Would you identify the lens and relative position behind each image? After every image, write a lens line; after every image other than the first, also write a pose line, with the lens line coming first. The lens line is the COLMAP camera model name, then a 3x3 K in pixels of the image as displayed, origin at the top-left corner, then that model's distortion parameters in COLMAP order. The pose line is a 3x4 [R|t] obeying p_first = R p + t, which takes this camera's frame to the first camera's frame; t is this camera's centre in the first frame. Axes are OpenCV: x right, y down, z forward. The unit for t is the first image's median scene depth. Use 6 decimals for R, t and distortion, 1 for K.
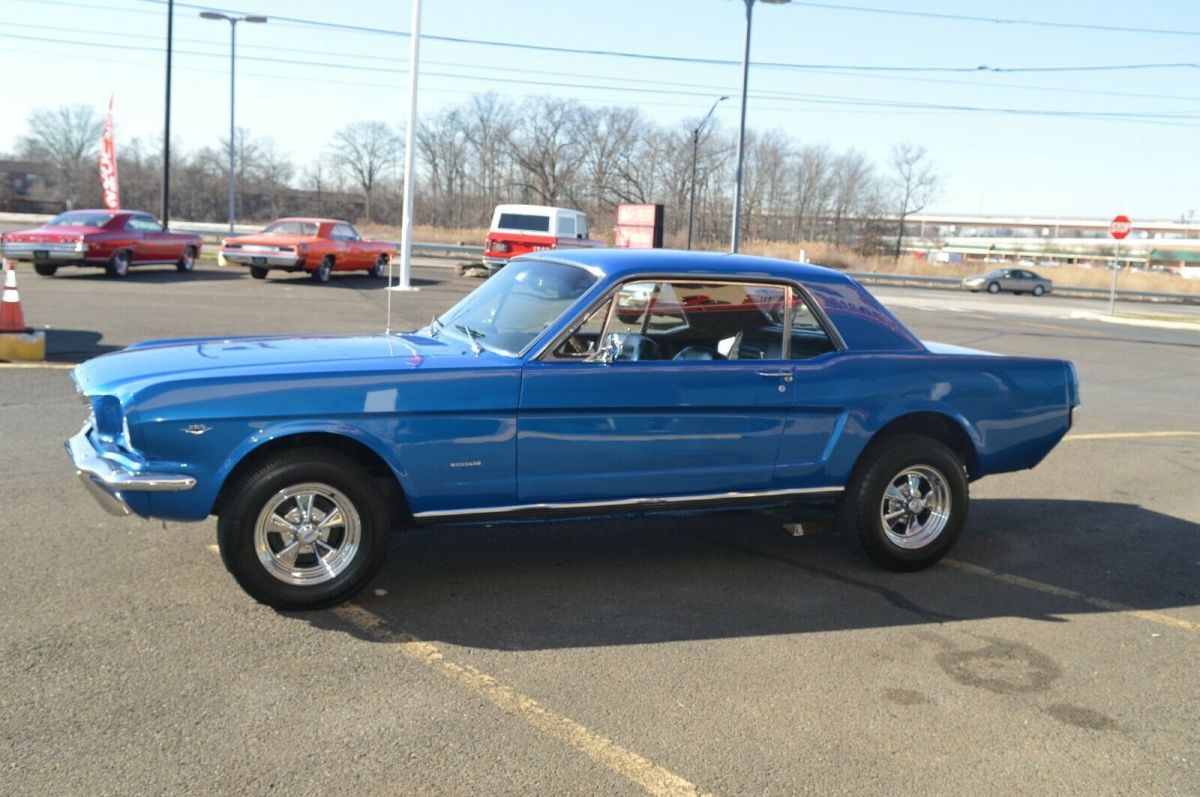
lens RADIAL K [[1467.3, 0, 600.0], [0, 1467.3, 398.5], [0, 0, 1]] dist [-0.026202, -0.020458]
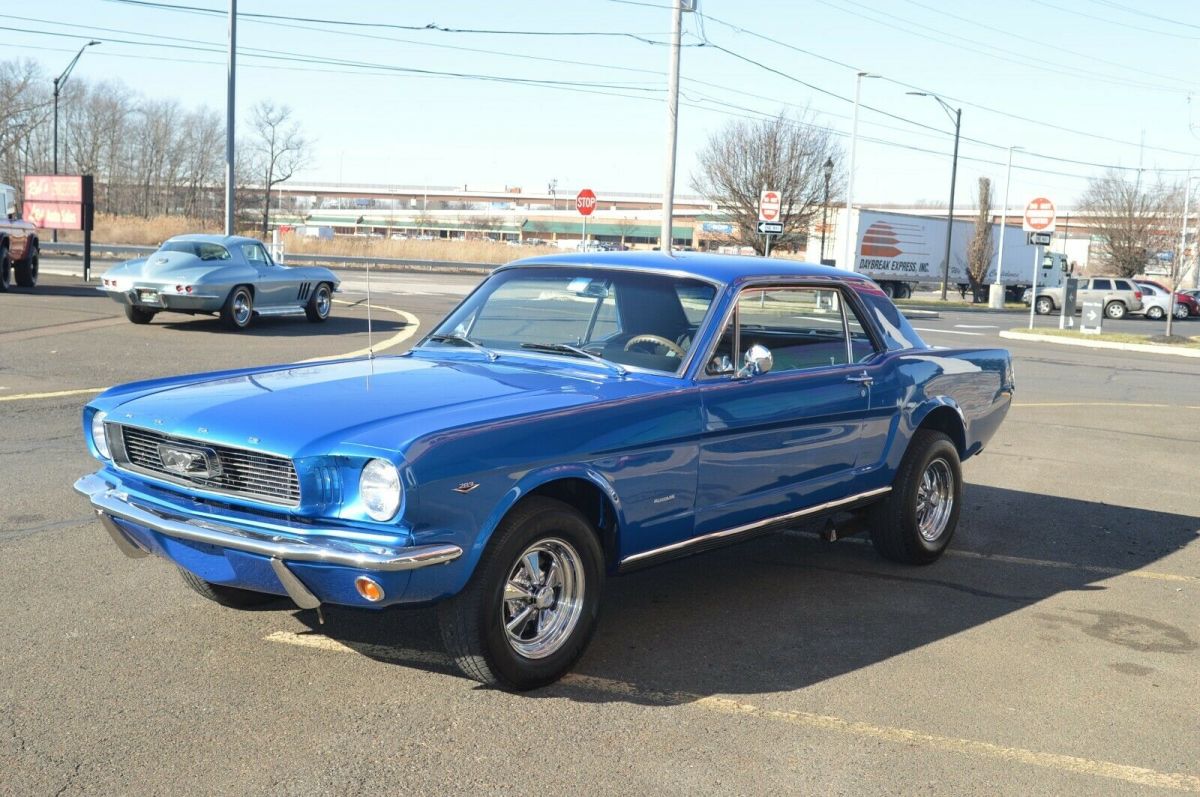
lens RADIAL K [[1736.6, 0, 600.0], [0, 1736.6, 398.5], [0, 0, 1]] dist [-0.032646, 0.011409]
pose [[0.825152, -0.066217, 0.561016, -0.216494], [0.061300, 0.997738, 0.027602, -0.014765], [-0.561574, 0.011615, 0.827345, 0.040443]]
